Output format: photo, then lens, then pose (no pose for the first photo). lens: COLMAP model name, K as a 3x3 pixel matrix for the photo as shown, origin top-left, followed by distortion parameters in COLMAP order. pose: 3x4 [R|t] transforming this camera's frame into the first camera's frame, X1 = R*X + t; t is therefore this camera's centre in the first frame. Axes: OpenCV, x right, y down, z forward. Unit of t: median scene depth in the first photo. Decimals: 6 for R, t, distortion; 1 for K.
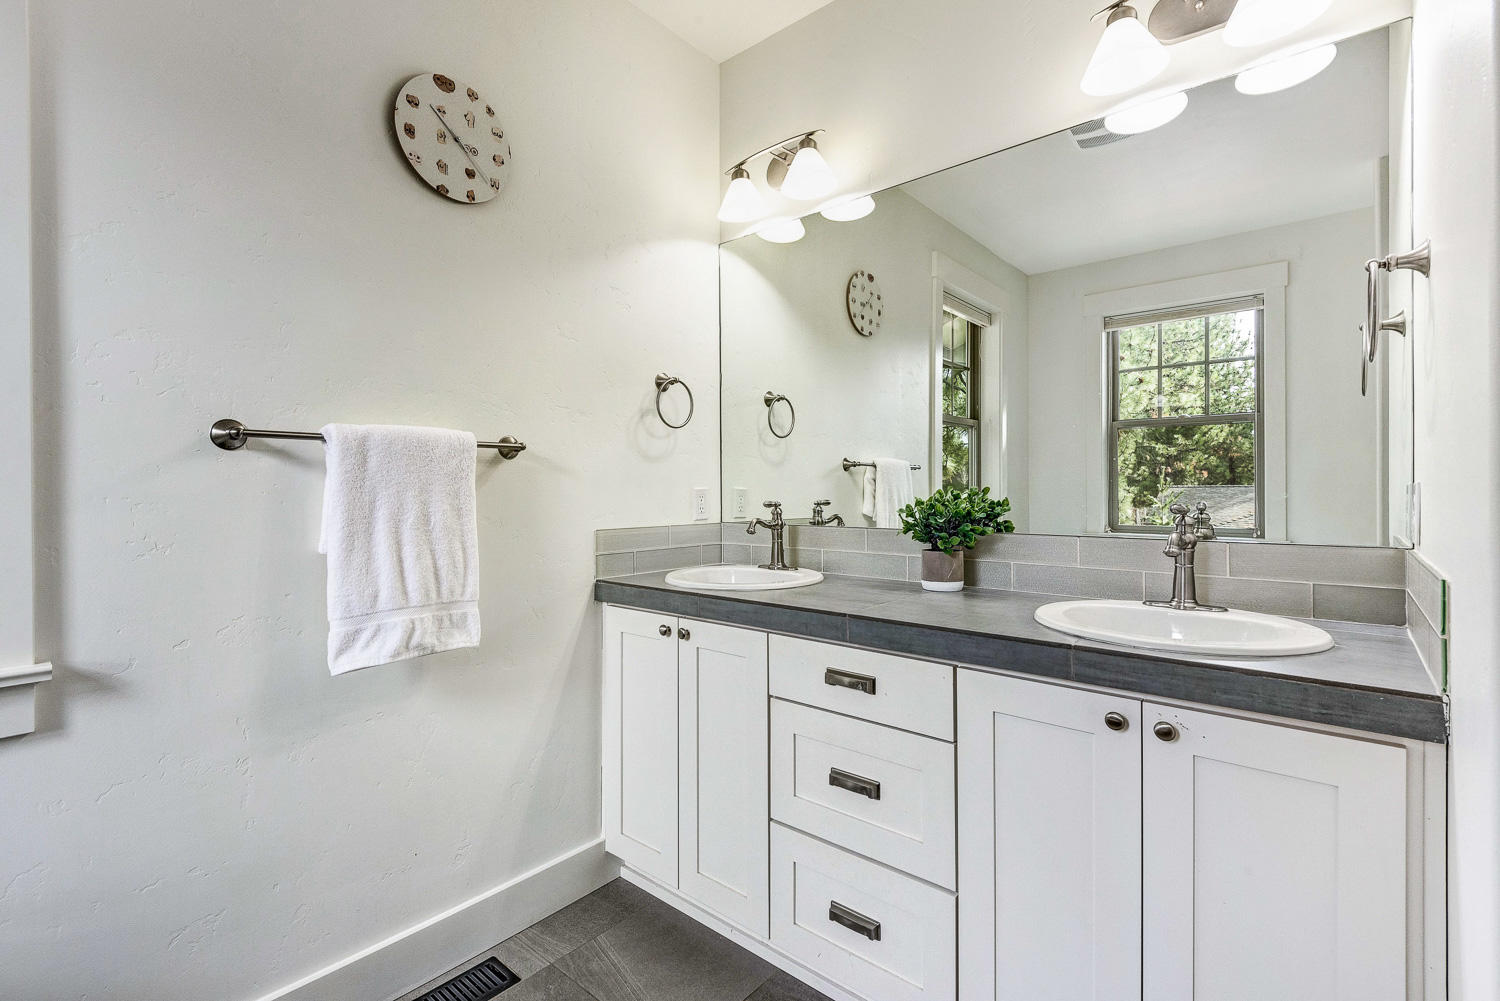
lens RADIAL K [[713.6, 0, 756.1], [0, 713.6, 490.1], [0, 0, 1]] dist [0.020275, -0.009595]
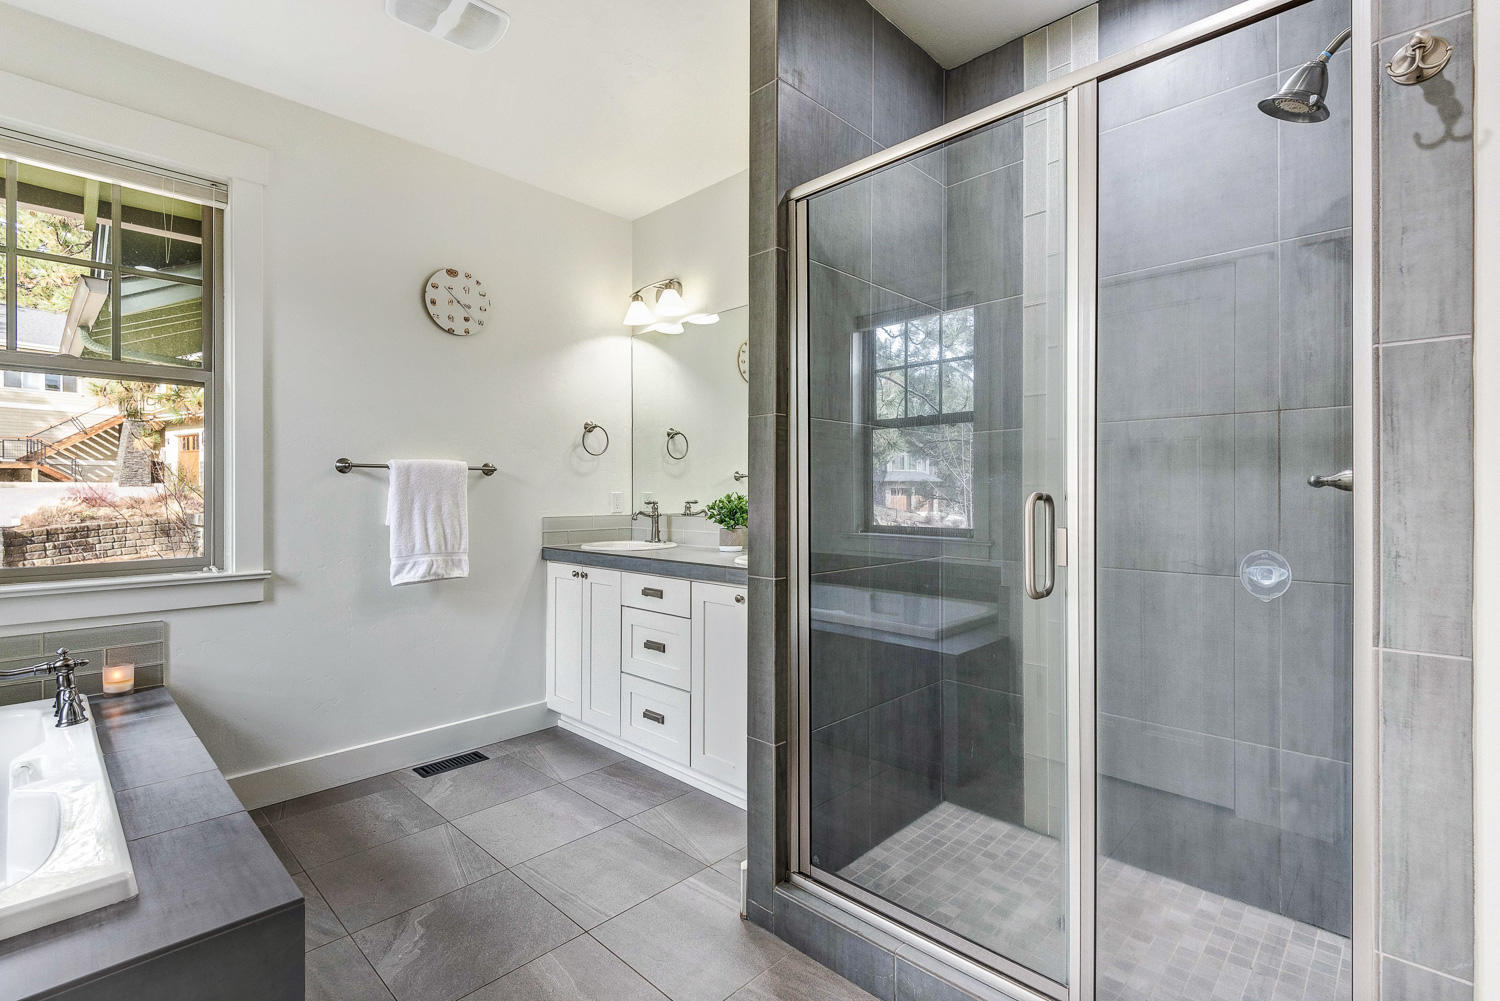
lens RADIAL K [[713.6, 0, 758.6], [0, 713.6, 490.7], [0, 0, 1]] dist [0.020275, -0.009595]
pose [[0.998674, 0.003596, -0.051361, 0.461777], [-0.003816, 0.999984, -0.004189, -0.001583], [0.051345, 0.004379, 0.998671, -0.819704]]
